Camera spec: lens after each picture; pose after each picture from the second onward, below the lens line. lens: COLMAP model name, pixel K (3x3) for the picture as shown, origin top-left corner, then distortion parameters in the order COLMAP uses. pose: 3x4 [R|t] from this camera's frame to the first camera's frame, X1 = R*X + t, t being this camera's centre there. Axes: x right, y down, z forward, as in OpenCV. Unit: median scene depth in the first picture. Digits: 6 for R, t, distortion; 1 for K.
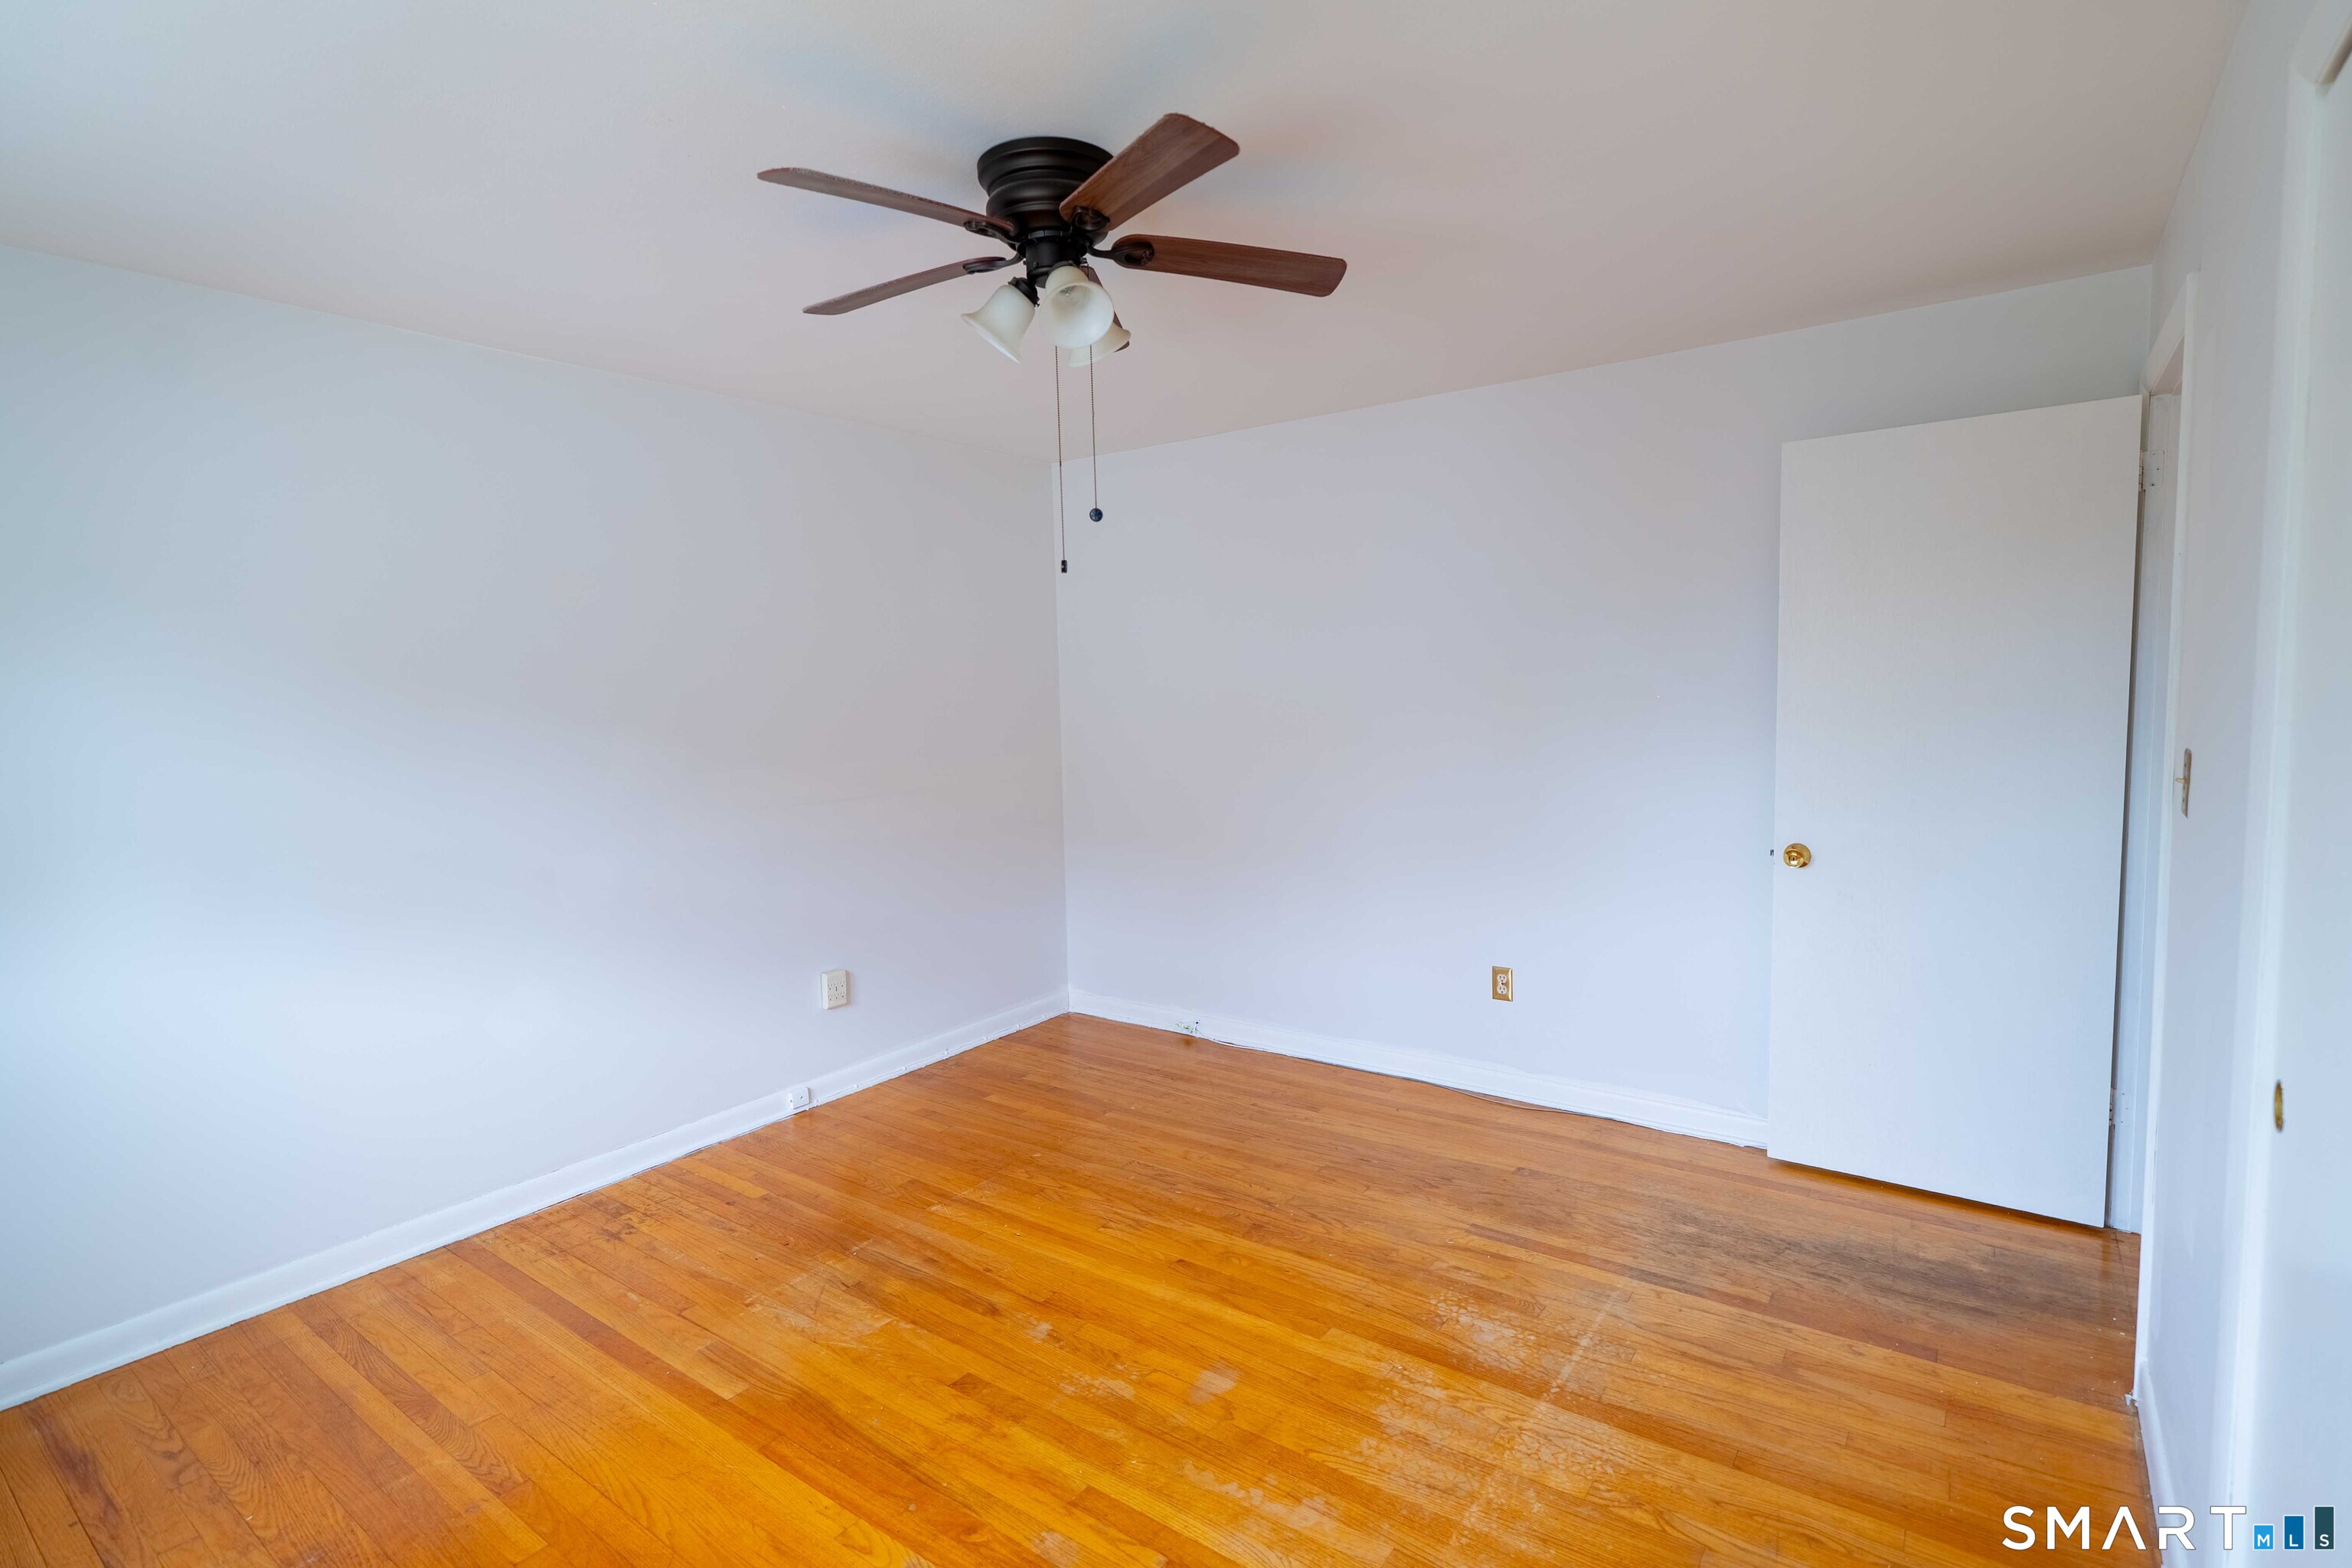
lens RADIAL K [[1126.2, 0, 1162.0], [0, 1126.2, 790.1], [0, 0, 1]] dist [-0.003195, -0.000153]
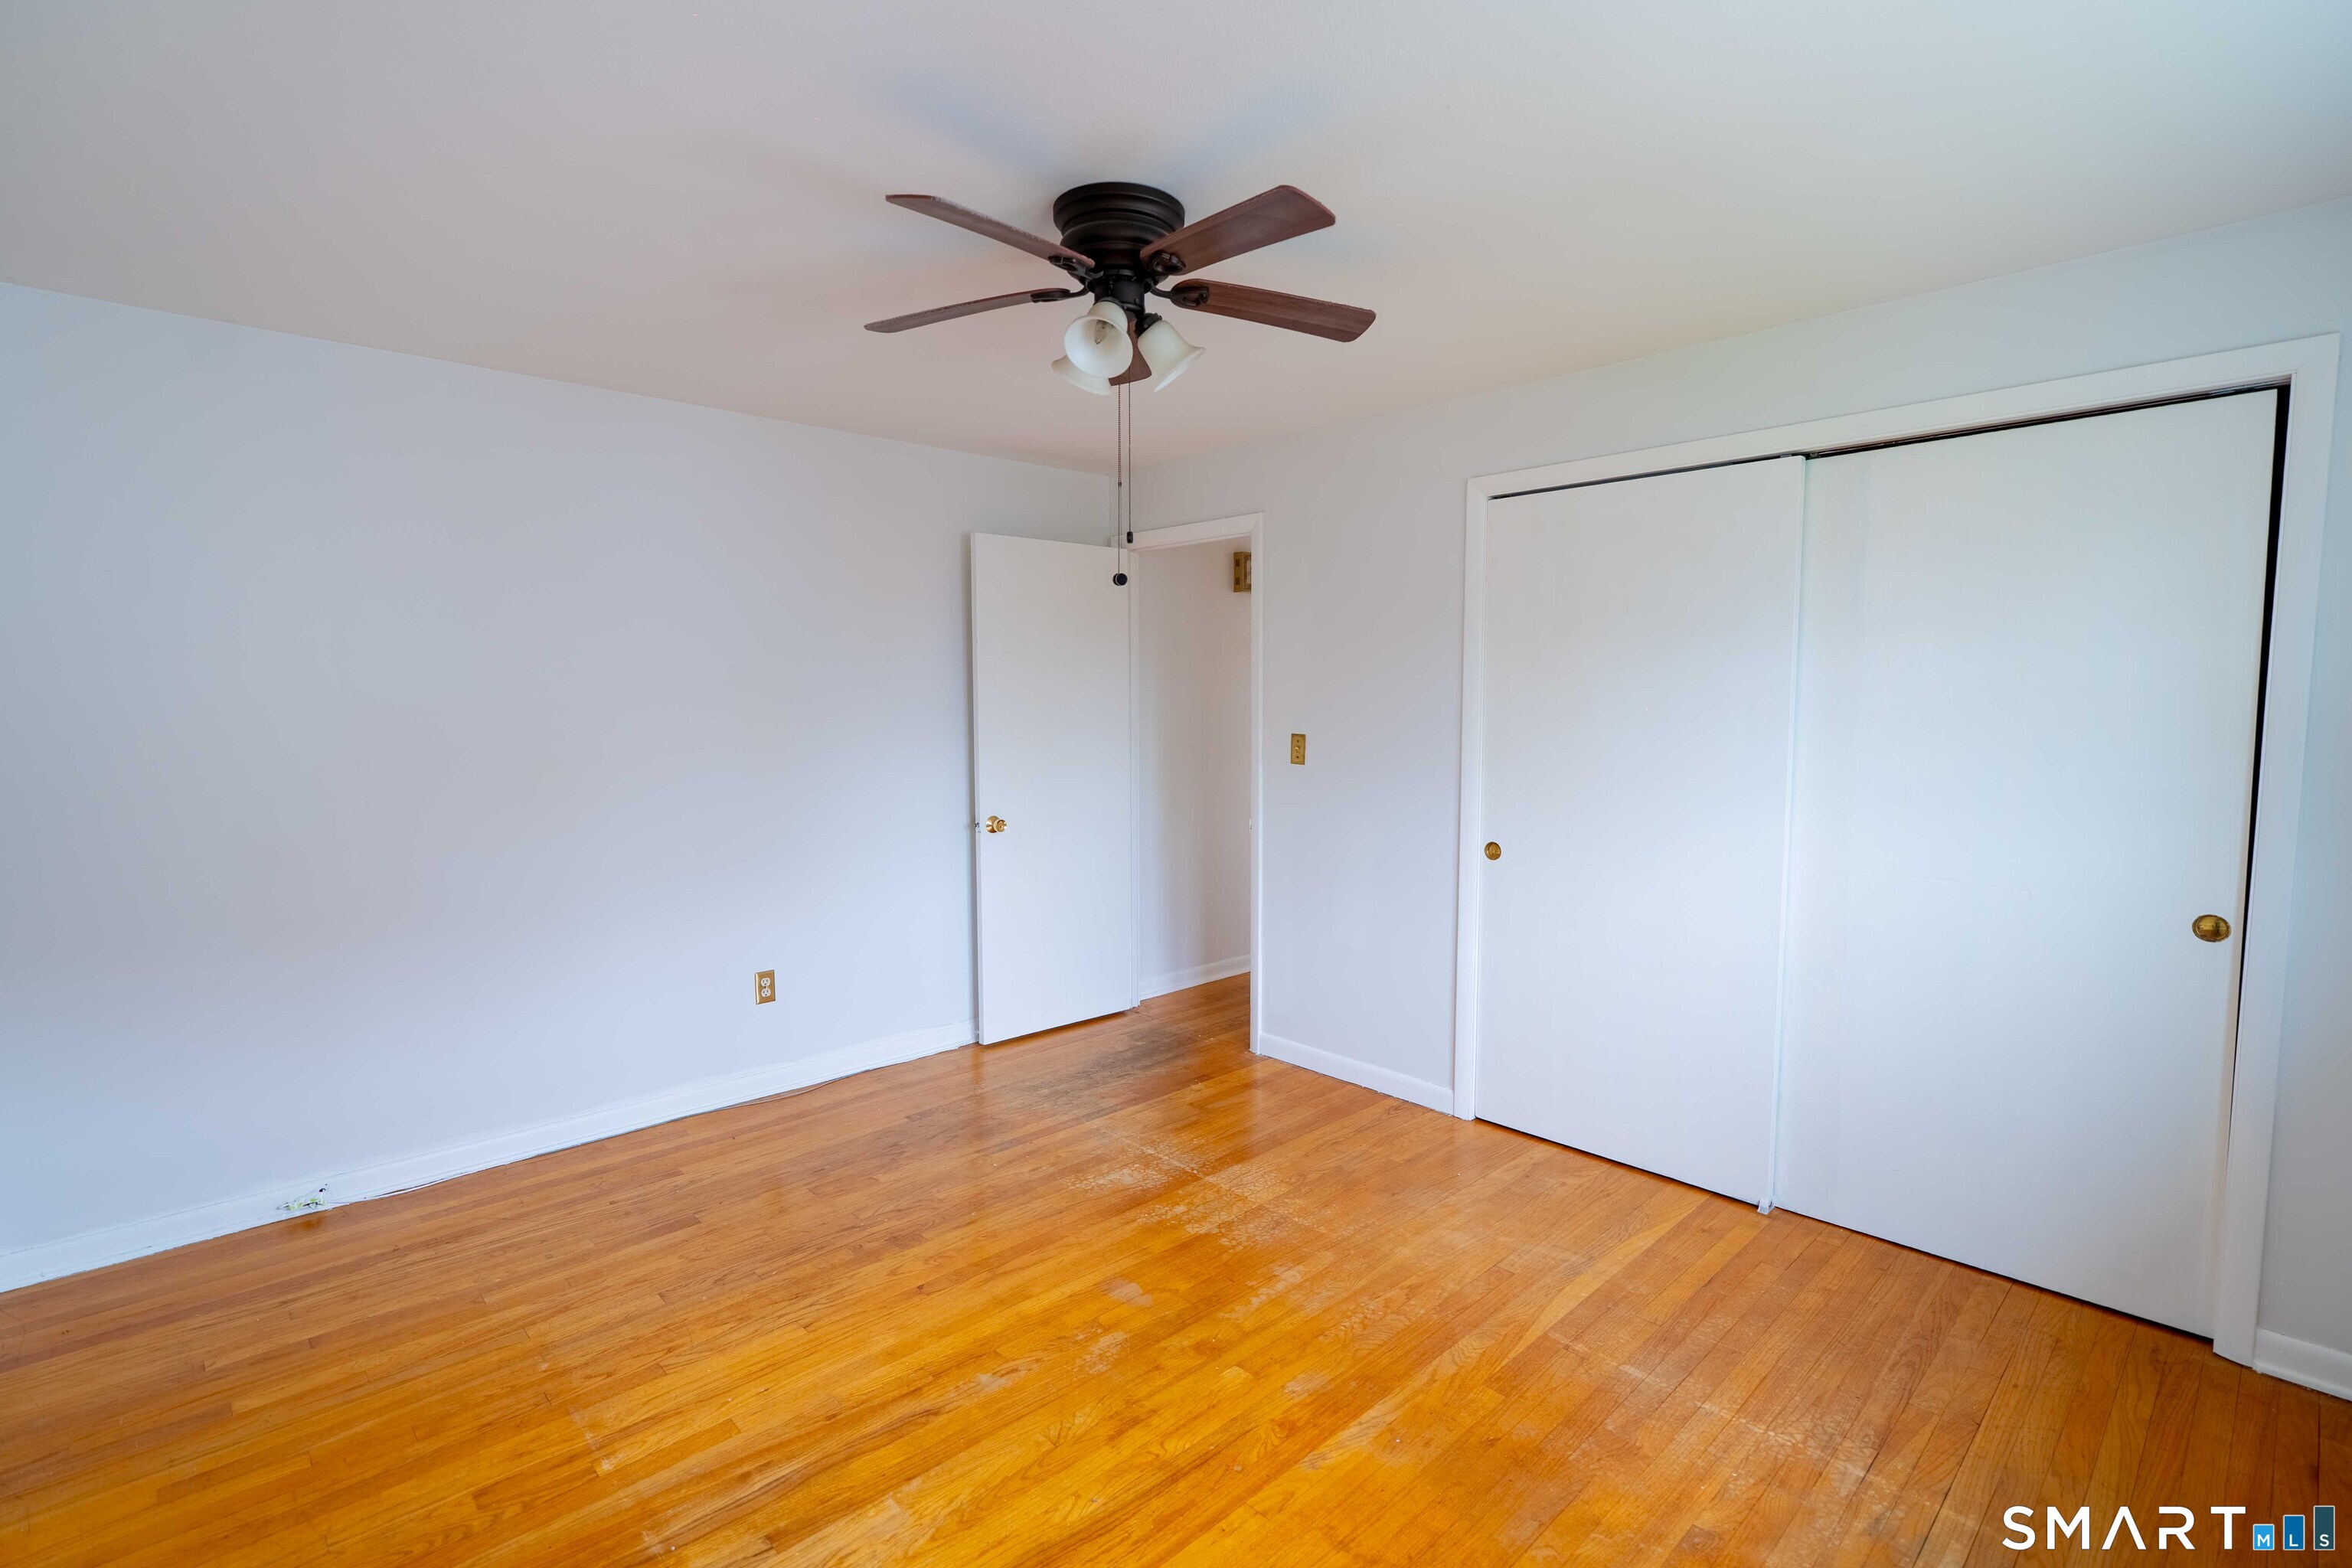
lens RADIAL K [[1097.3, 0, 1181.9], [0, 1097.3, 783.5], [0, 0, 1]] dist [-0.003595, 0.000276]
pose [[0.168405, -0.053568, 0.984261, -0.810629], [0.086373, 0.995483, 0.039401, -0.029785], [-0.981926, 0.078378, 0.172271, 0.554659]]
